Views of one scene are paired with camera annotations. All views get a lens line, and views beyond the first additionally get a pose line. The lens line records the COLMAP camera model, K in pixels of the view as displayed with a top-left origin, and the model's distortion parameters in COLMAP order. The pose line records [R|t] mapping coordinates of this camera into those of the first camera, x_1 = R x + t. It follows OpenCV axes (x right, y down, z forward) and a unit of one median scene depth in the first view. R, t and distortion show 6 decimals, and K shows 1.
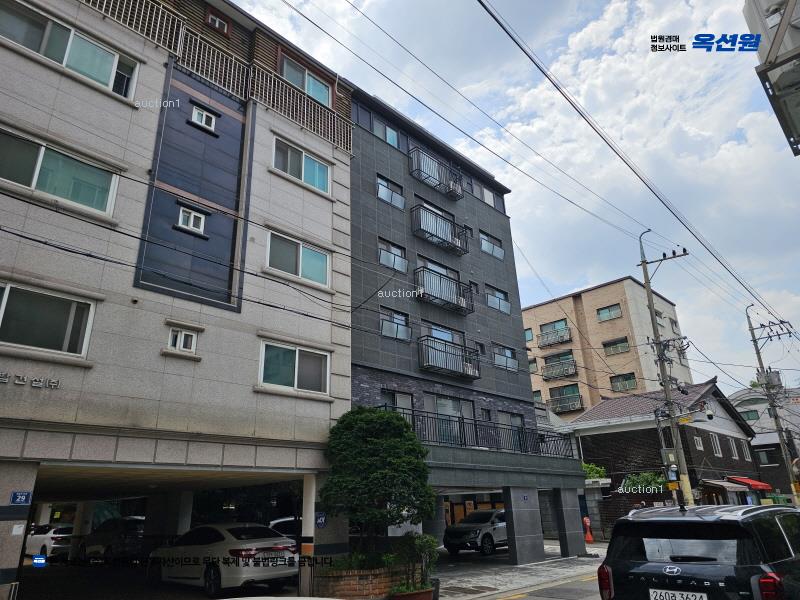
lens RADIAL K [[542.0, 0, 392.9], [0, 542.0, 295.5], [0, 0, 1]] dist [0.062801, -0.052780]
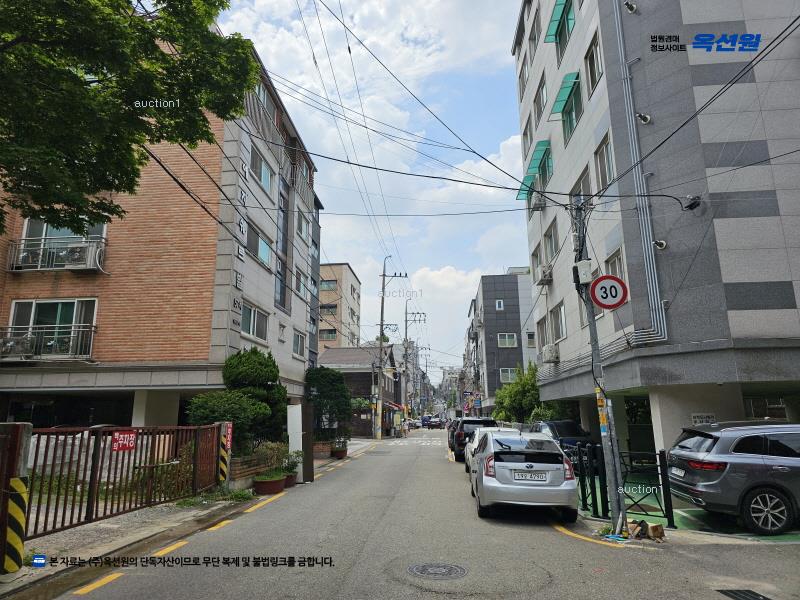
lens RADIAL K [[542.0, 0, 397.9], [0, 542.0, 297.2], [0, 0, 1]] dist [0.062801, -0.052780]
pose [[0.767807, 0.161988, 0.619864, -0.798504], [-0.251143, 0.966175, 0.058595, -0.160069], [-0.589406, -0.200664, 0.782518, -0.477506]]
